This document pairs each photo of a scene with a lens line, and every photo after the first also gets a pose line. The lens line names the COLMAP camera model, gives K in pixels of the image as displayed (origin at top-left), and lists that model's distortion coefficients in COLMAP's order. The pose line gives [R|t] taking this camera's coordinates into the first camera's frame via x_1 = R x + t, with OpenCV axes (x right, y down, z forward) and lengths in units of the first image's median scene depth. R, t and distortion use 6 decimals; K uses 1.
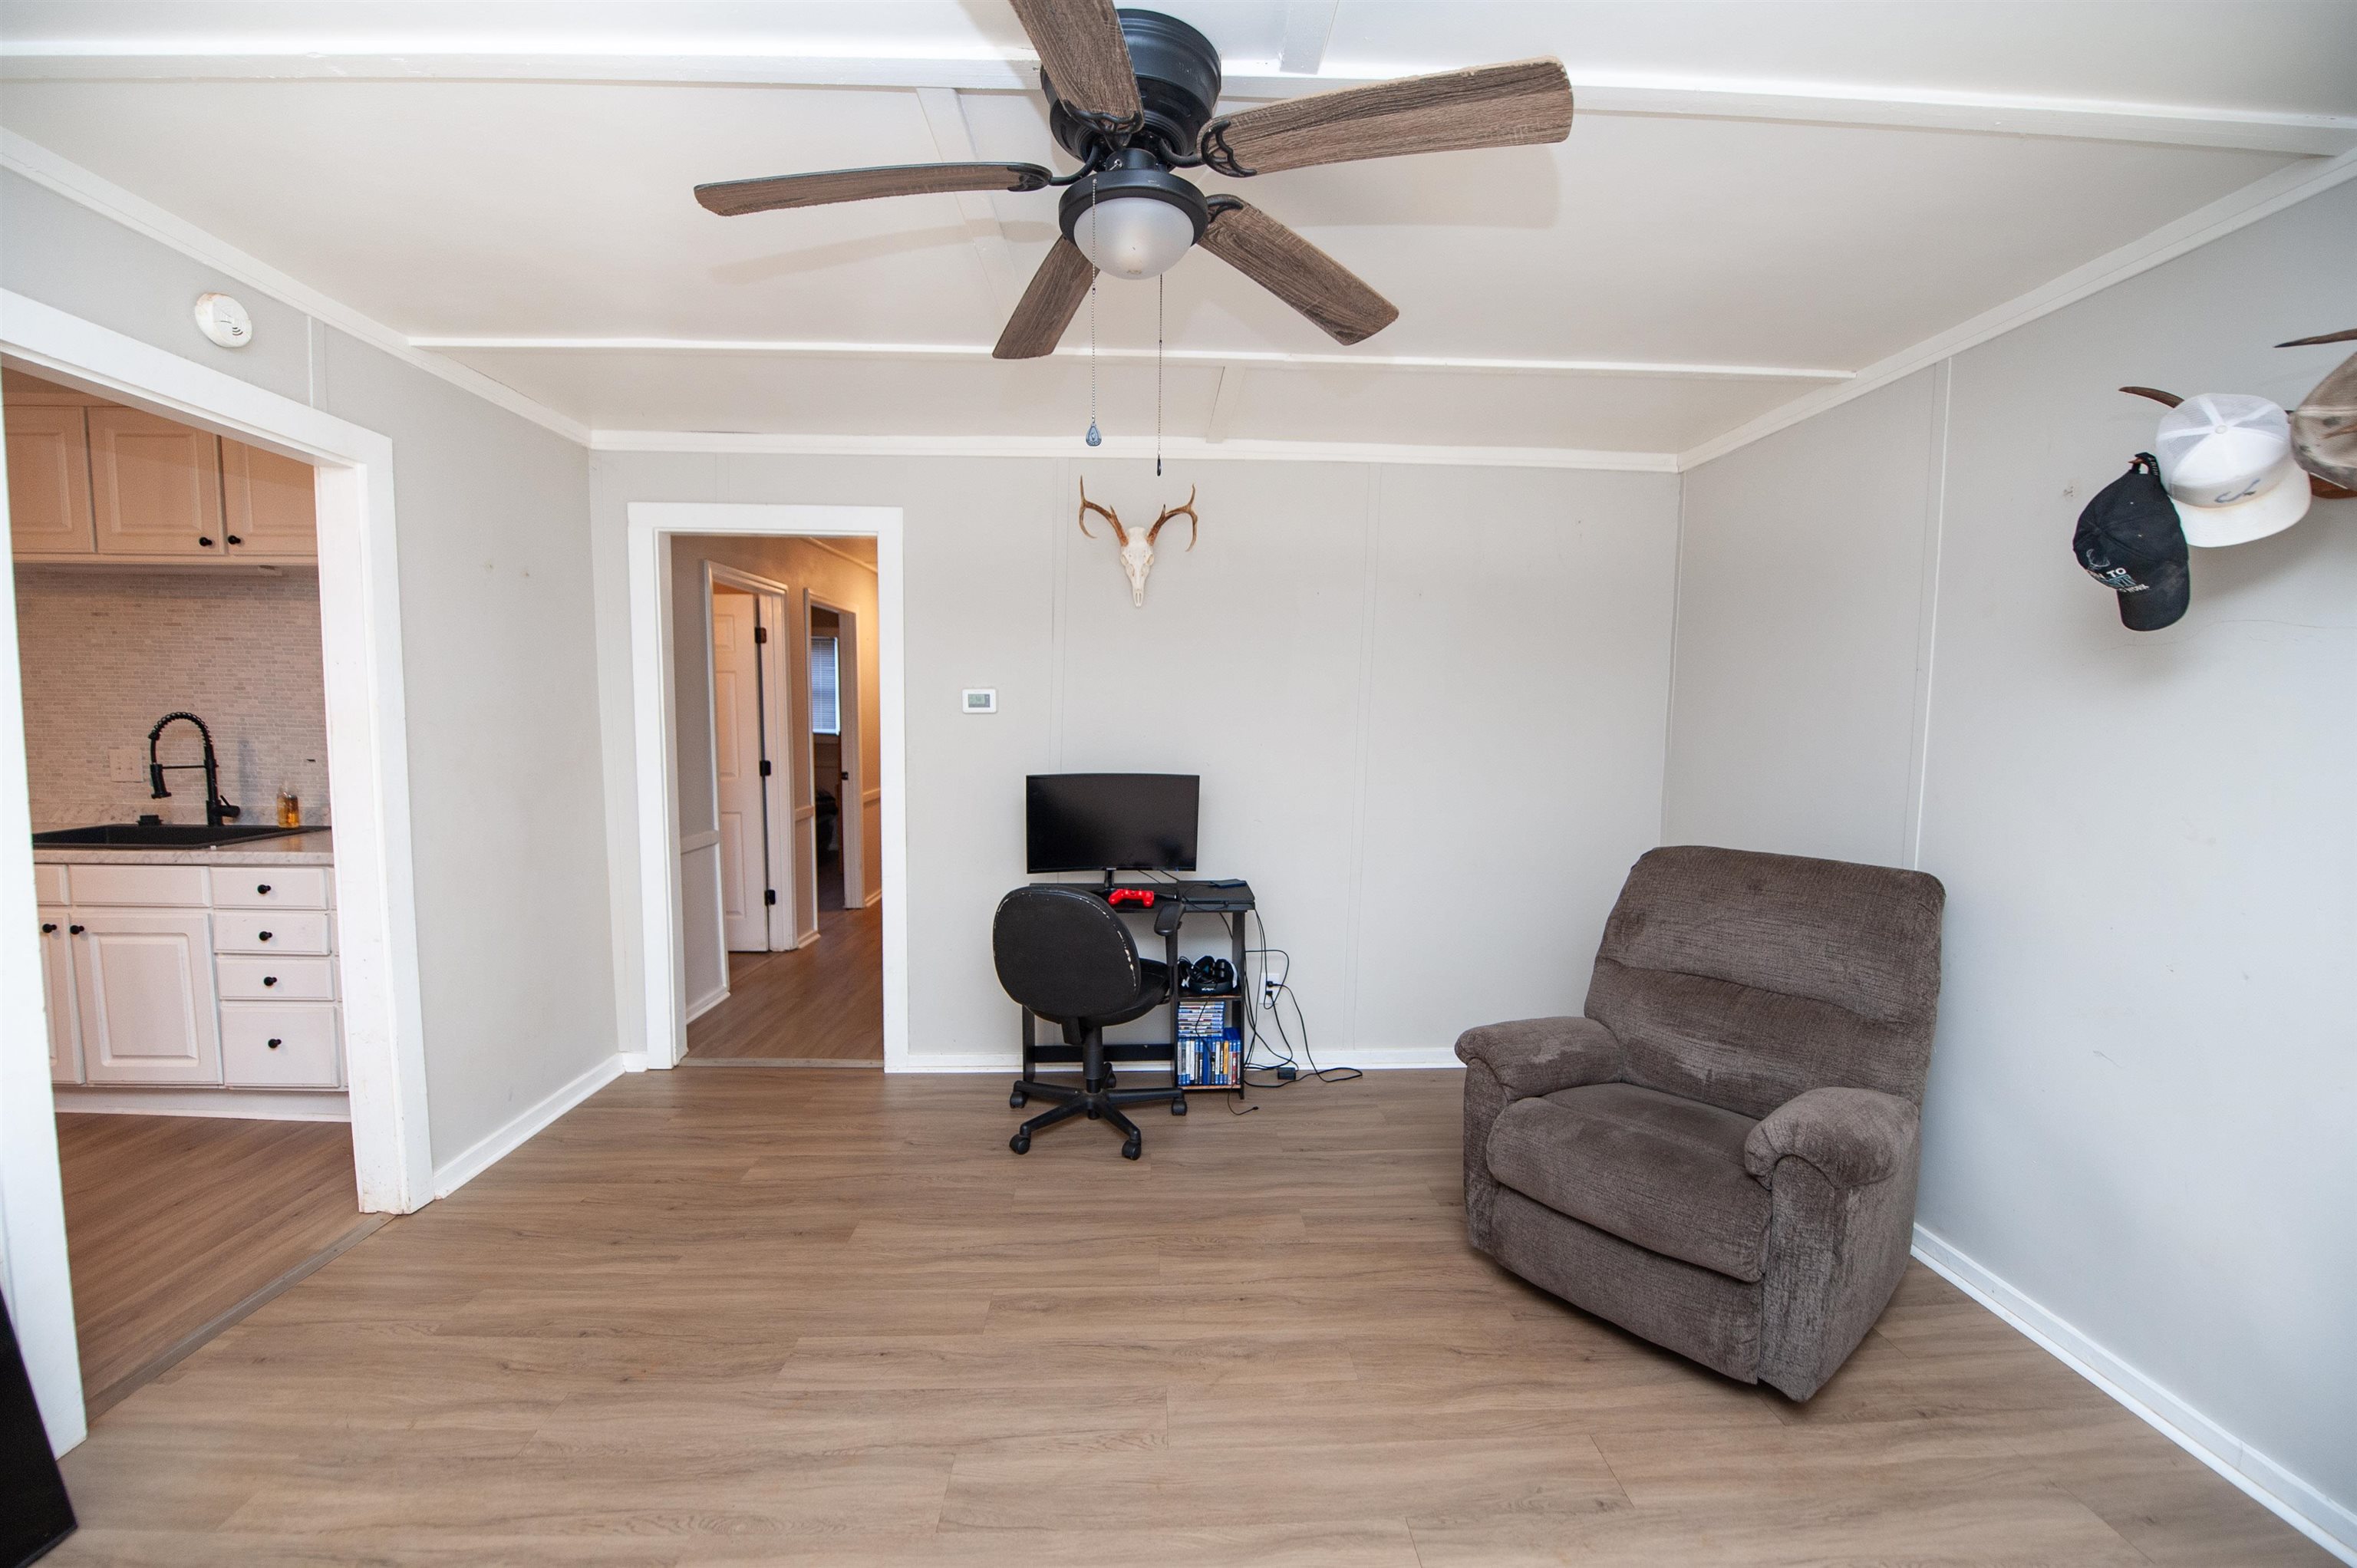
lens RADIAL K [[956.1, 0, 1181.5], [0, 956.1, 804.6], [0, 0, 1]] dist [-0.019875, -0.000475]
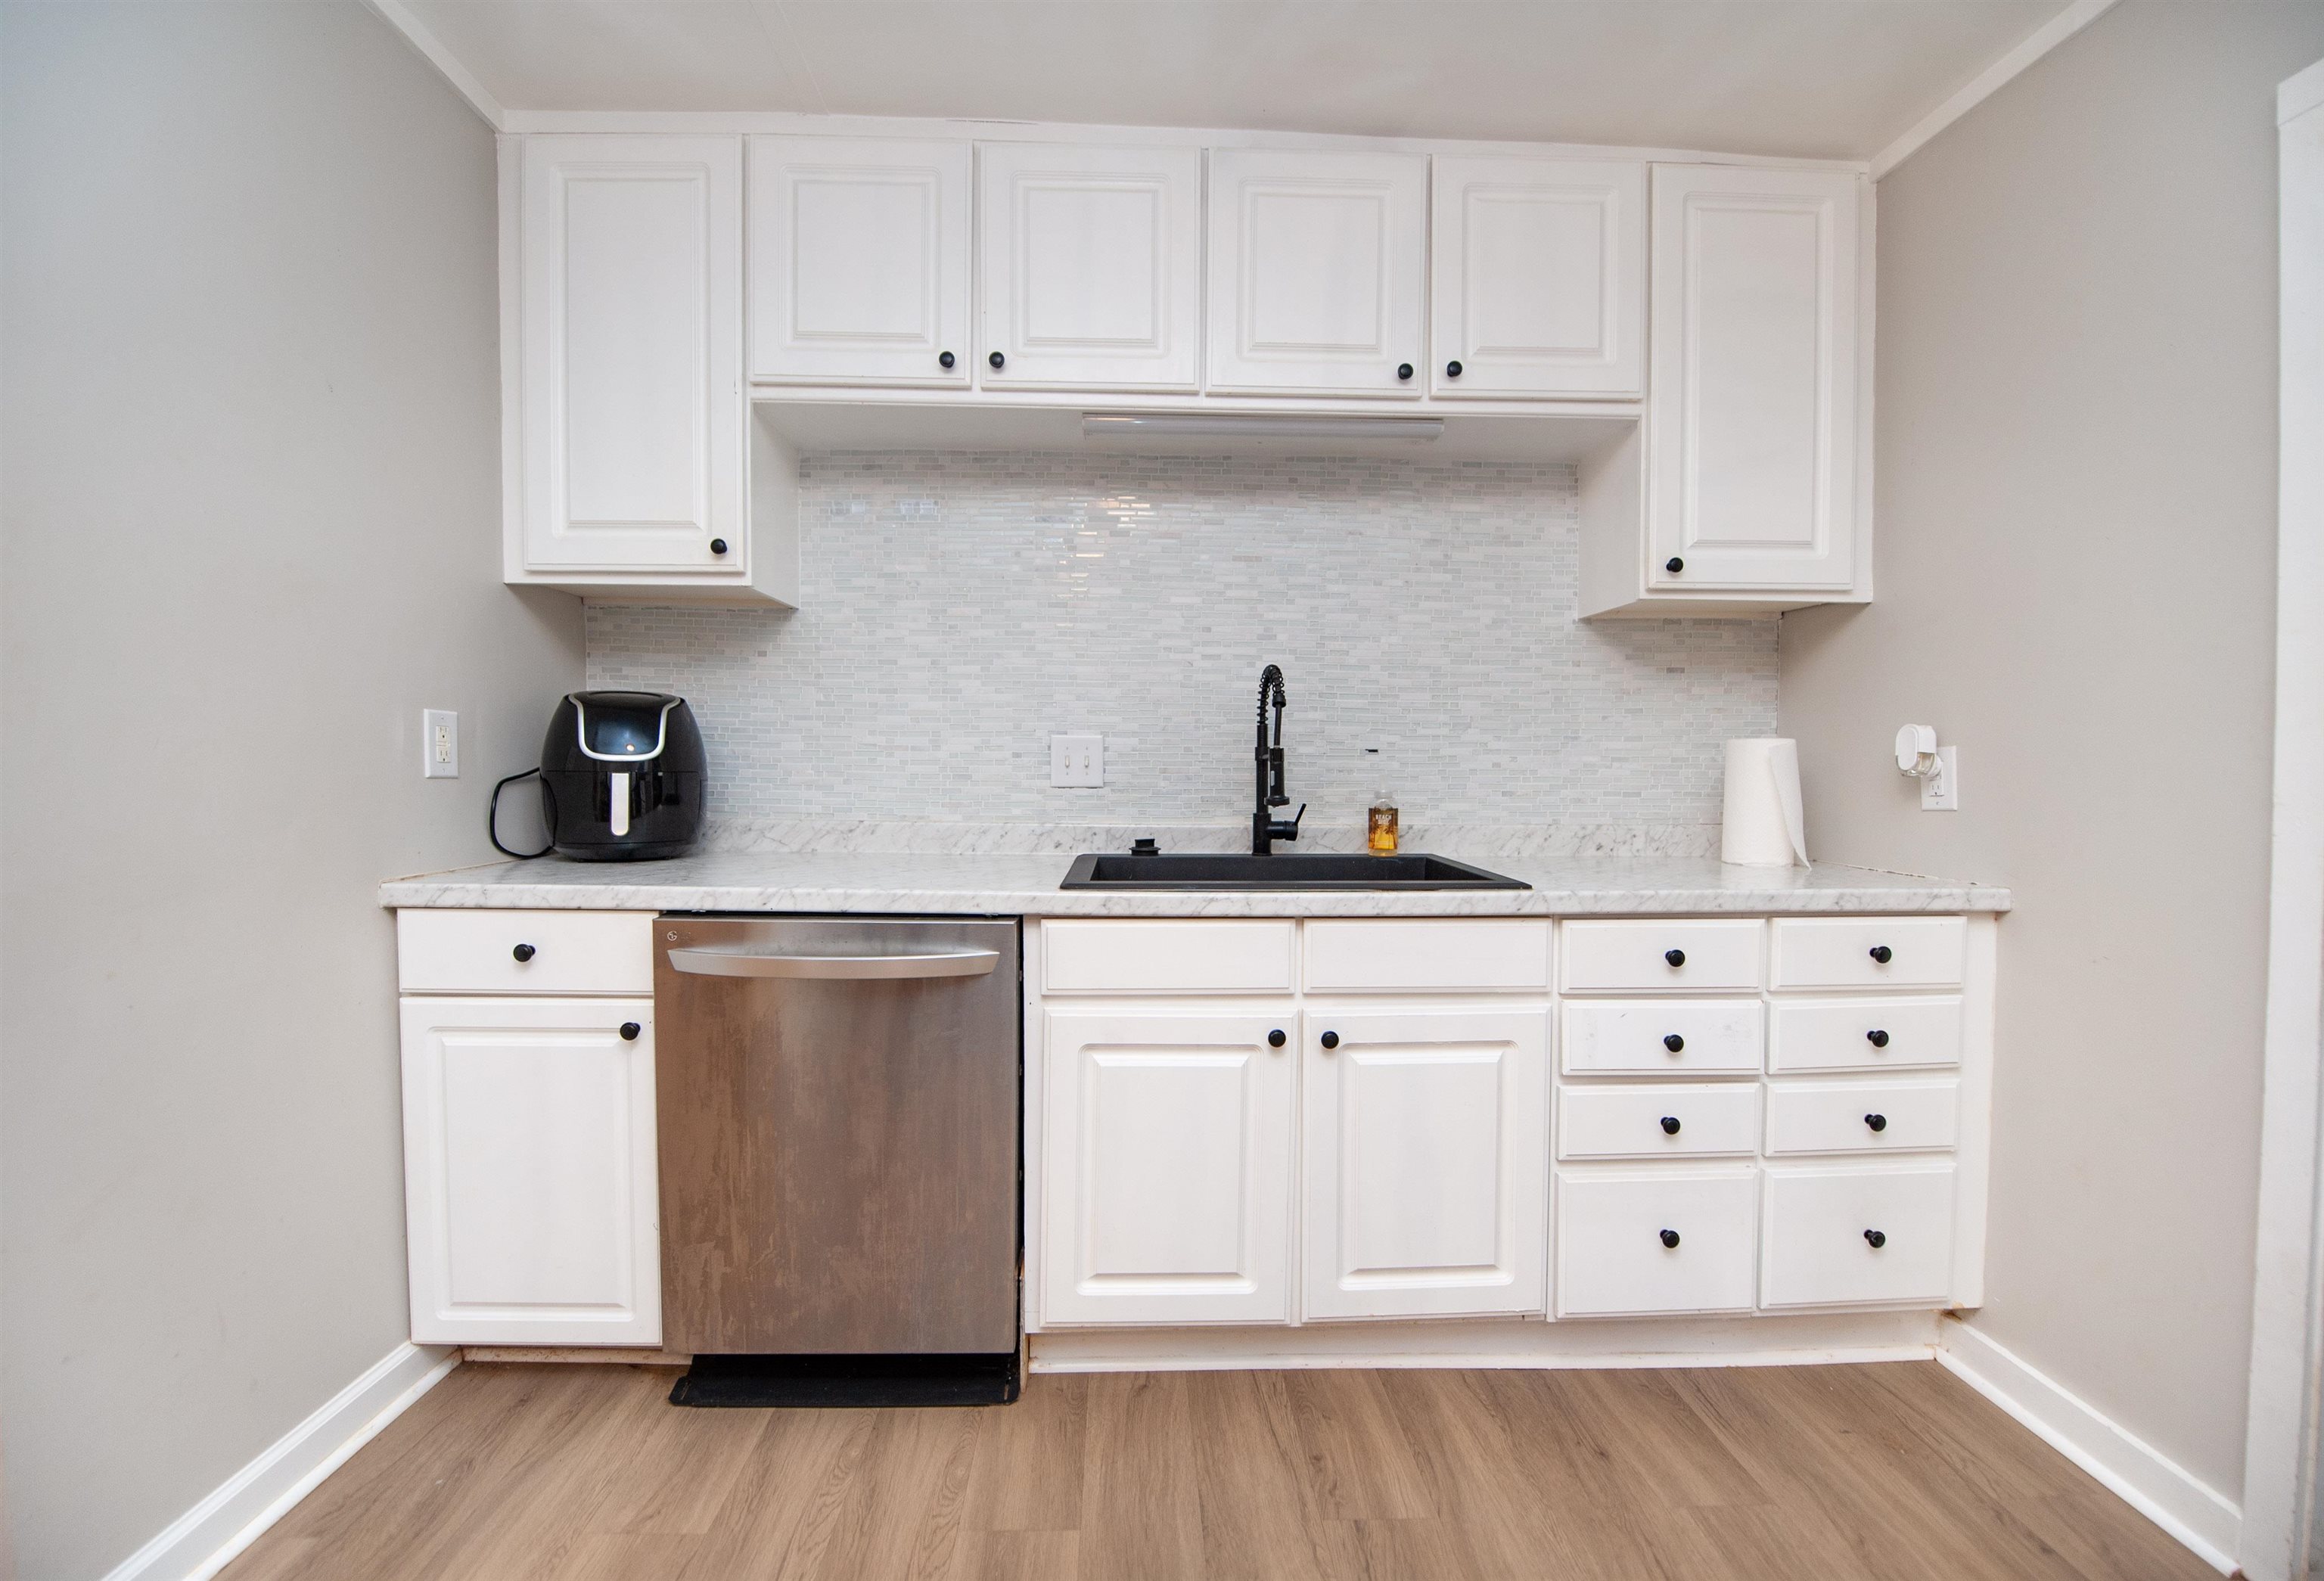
lens RADIAL K [[967.4, 0, 1157.4], [0, 967.4, 797.1], [0, 0, 1]] dist [-0.024366, -0.000120]
pose [[0.999919, -0.011223, -0.005962, -1.097739], [0.010854, 0.998220, -0.058651, 0.021039], [0.006609, 0.058581, 0.998261, 0.364101]]
